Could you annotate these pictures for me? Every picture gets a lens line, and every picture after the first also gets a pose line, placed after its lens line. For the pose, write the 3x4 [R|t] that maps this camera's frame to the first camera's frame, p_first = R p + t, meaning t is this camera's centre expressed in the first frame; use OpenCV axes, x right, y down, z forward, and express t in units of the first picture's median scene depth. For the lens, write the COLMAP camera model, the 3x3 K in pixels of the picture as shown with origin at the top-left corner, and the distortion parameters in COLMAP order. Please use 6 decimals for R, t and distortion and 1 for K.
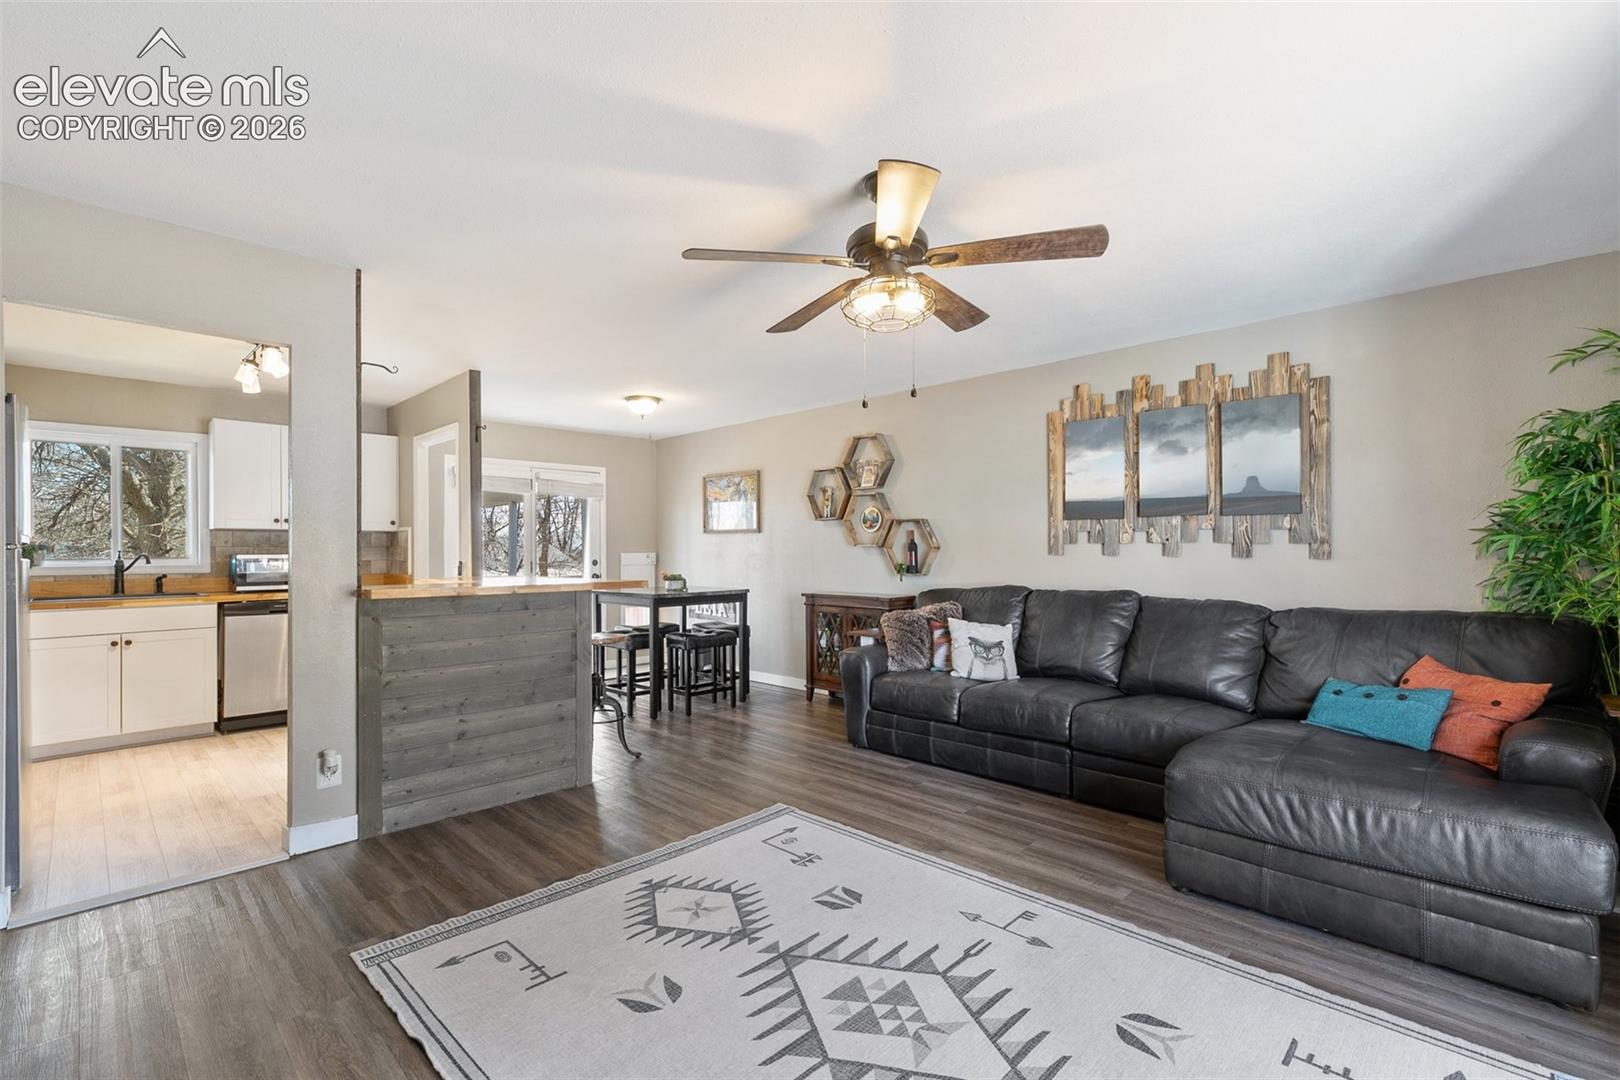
lens RADIAL K [[724.1, 0, 806.4], [0, 724.1, 551.1], [0, 0, 1]] dist [0.003670, 0.000068]
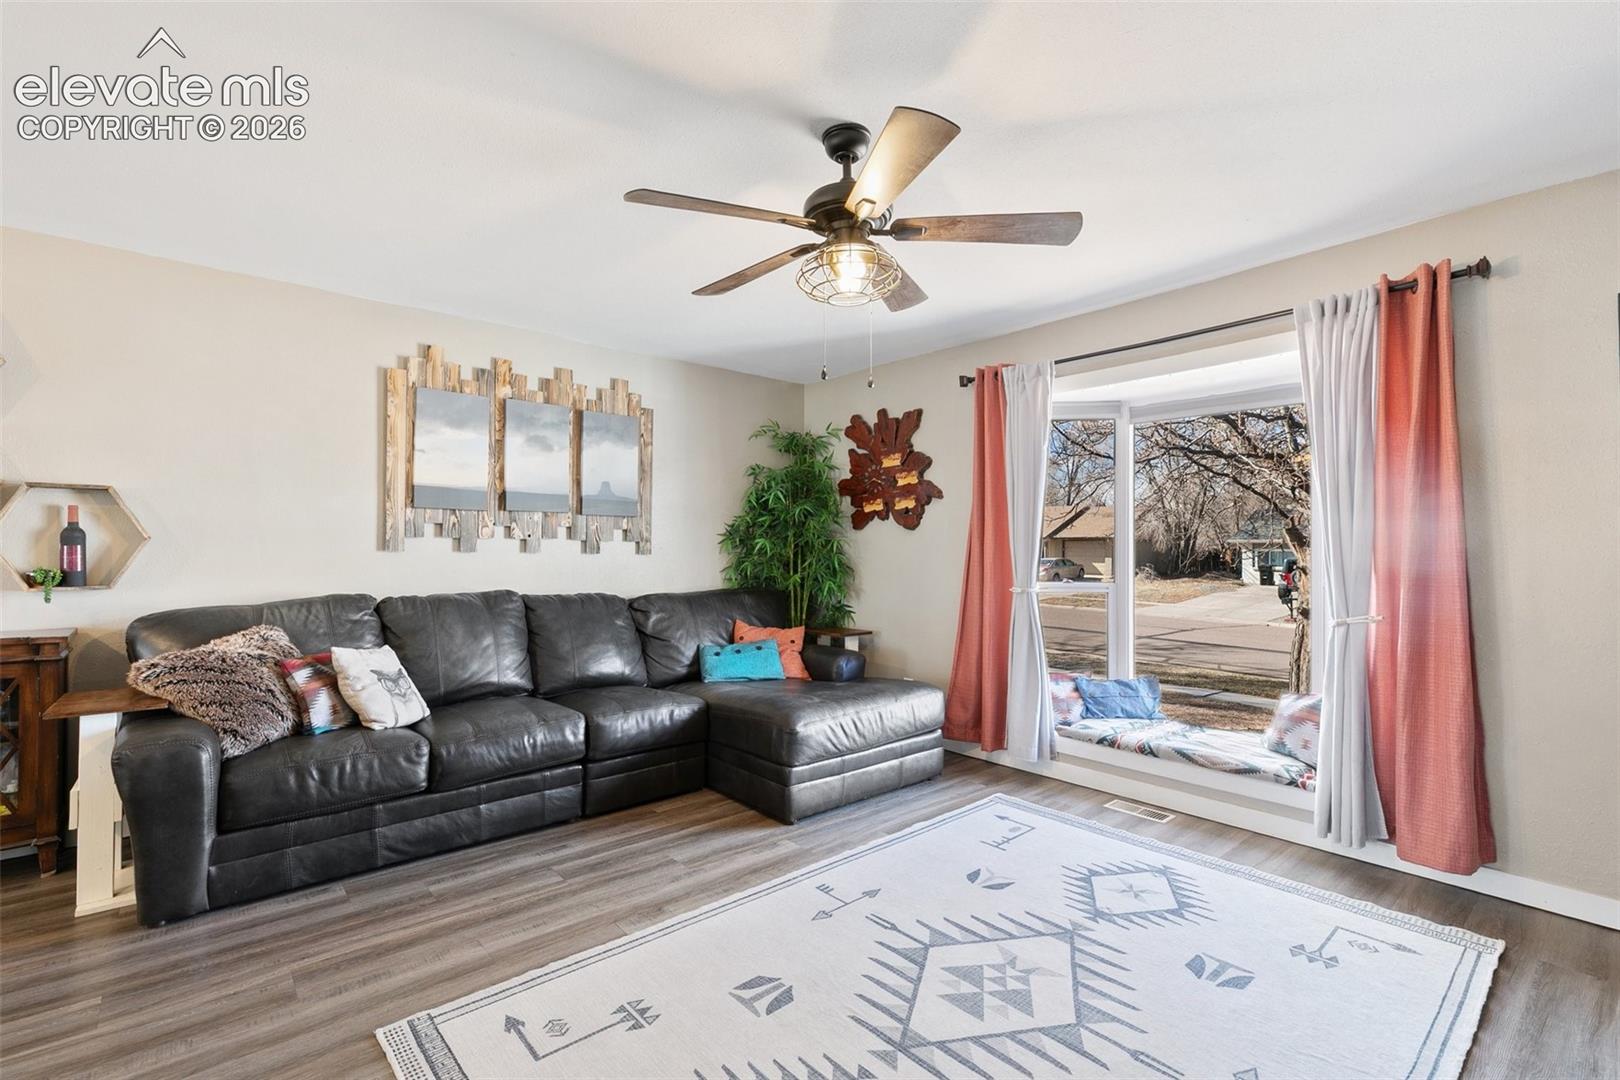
lens RADIAL K [[729.2, 0, 806.6], [0, 729.2, 544.0], [0, 0, 1]] dist [0.002724, 0.000587]
pose [[0.081248, 0.010453, 0.996639, -0.451215], [-0.004275, 0.999939, -0.010139, 0.003745], [-0.996685, -0.003437, 0.081288, 0.549517]]
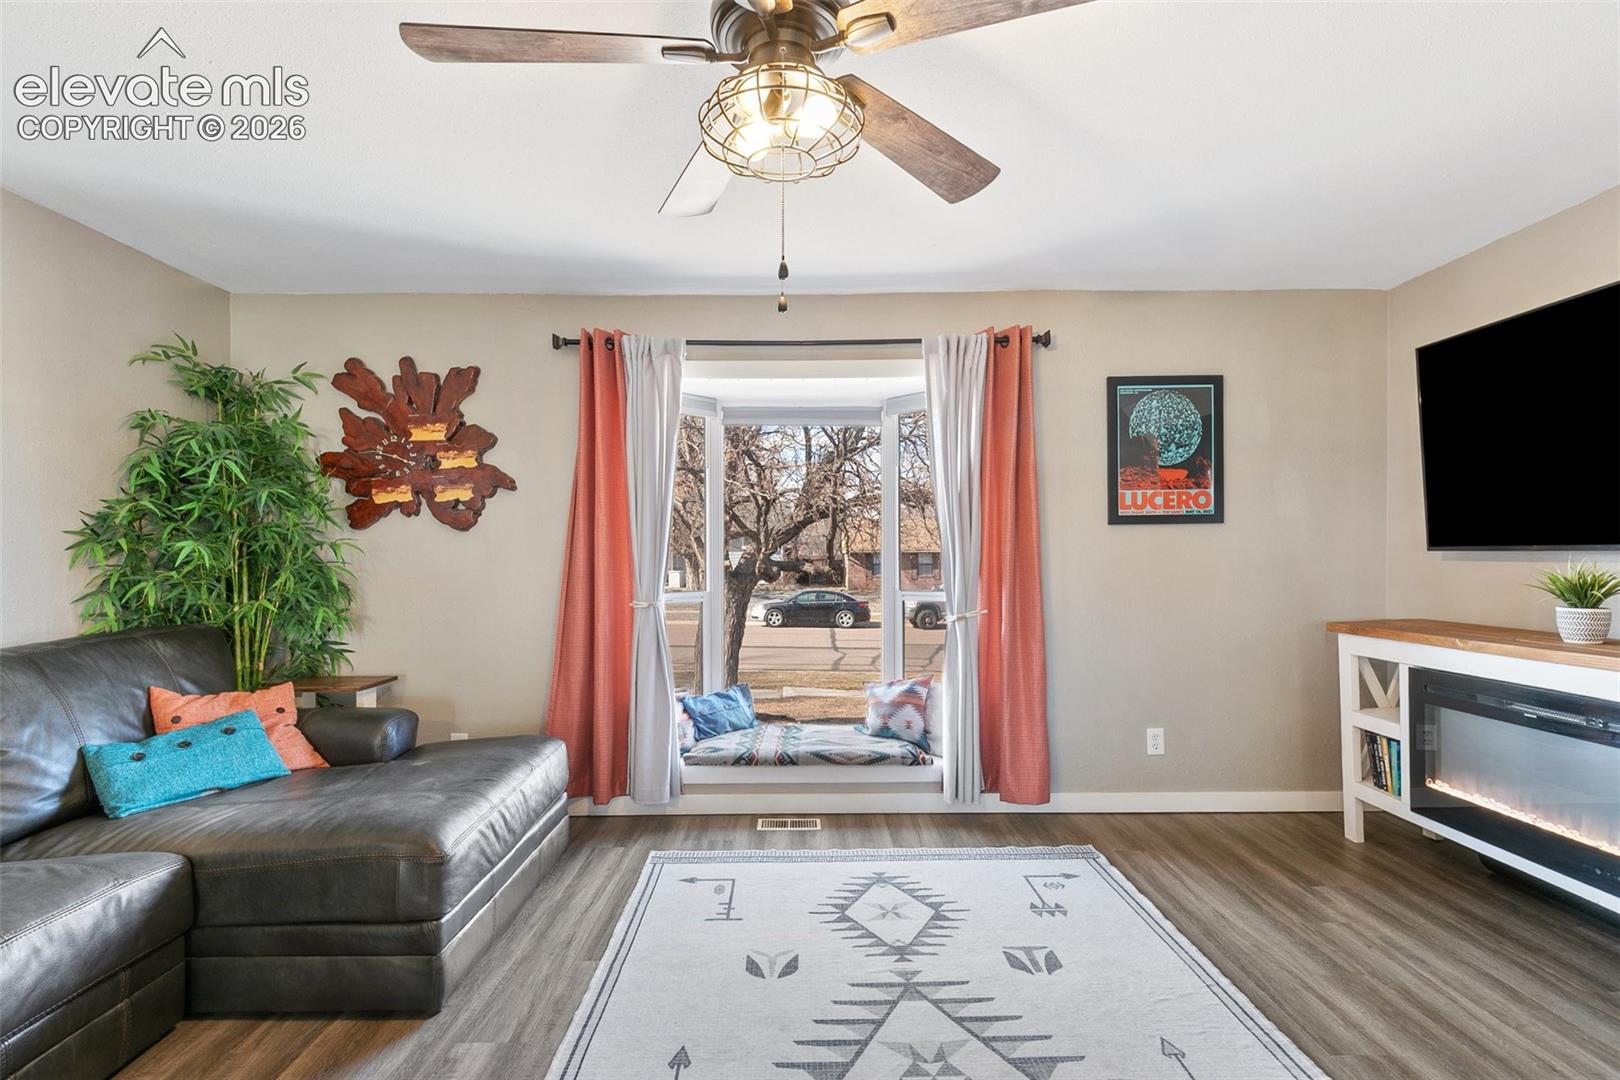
lens RADIAL K [[730.2, 0, 805.9], [0, 730.2, 562.2], [0, 0, 1]] dist [0.005025, -0.000299]
pose [[-0.710803, 0.000452, 0.703391, -0.176542], [0.006103, 0.999966, 0.005524, 0.003298], [-0.703365, 0.008219, -0.710781, 0.792033]]
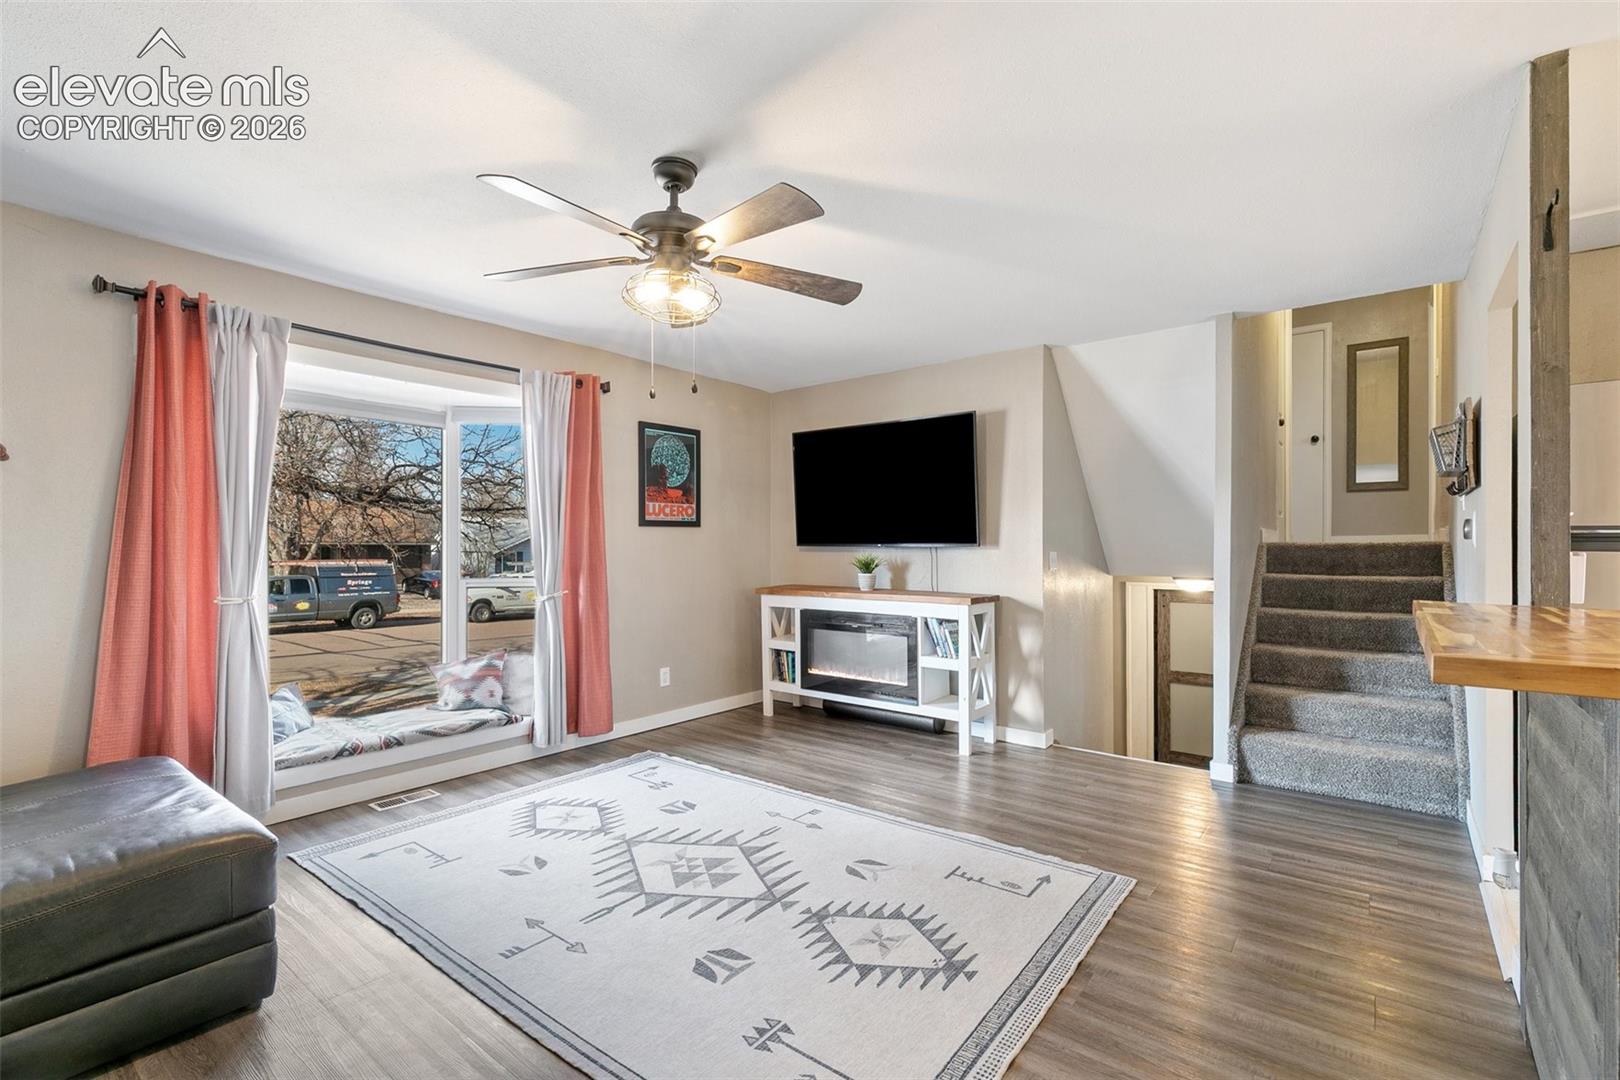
lens RADIAL K [[724.1, 0, 806.4], [0, 724.1, 551.1], [0, 0, 1]] dist [0.003670, 0.000068]
pose [[-0.993795, 0.003825, -0.111161, 0.024084], [0.003198, 0.999978, 0.005819, 0.001081], [0.111180, 0.005427, -0.993785, 1.127346]]
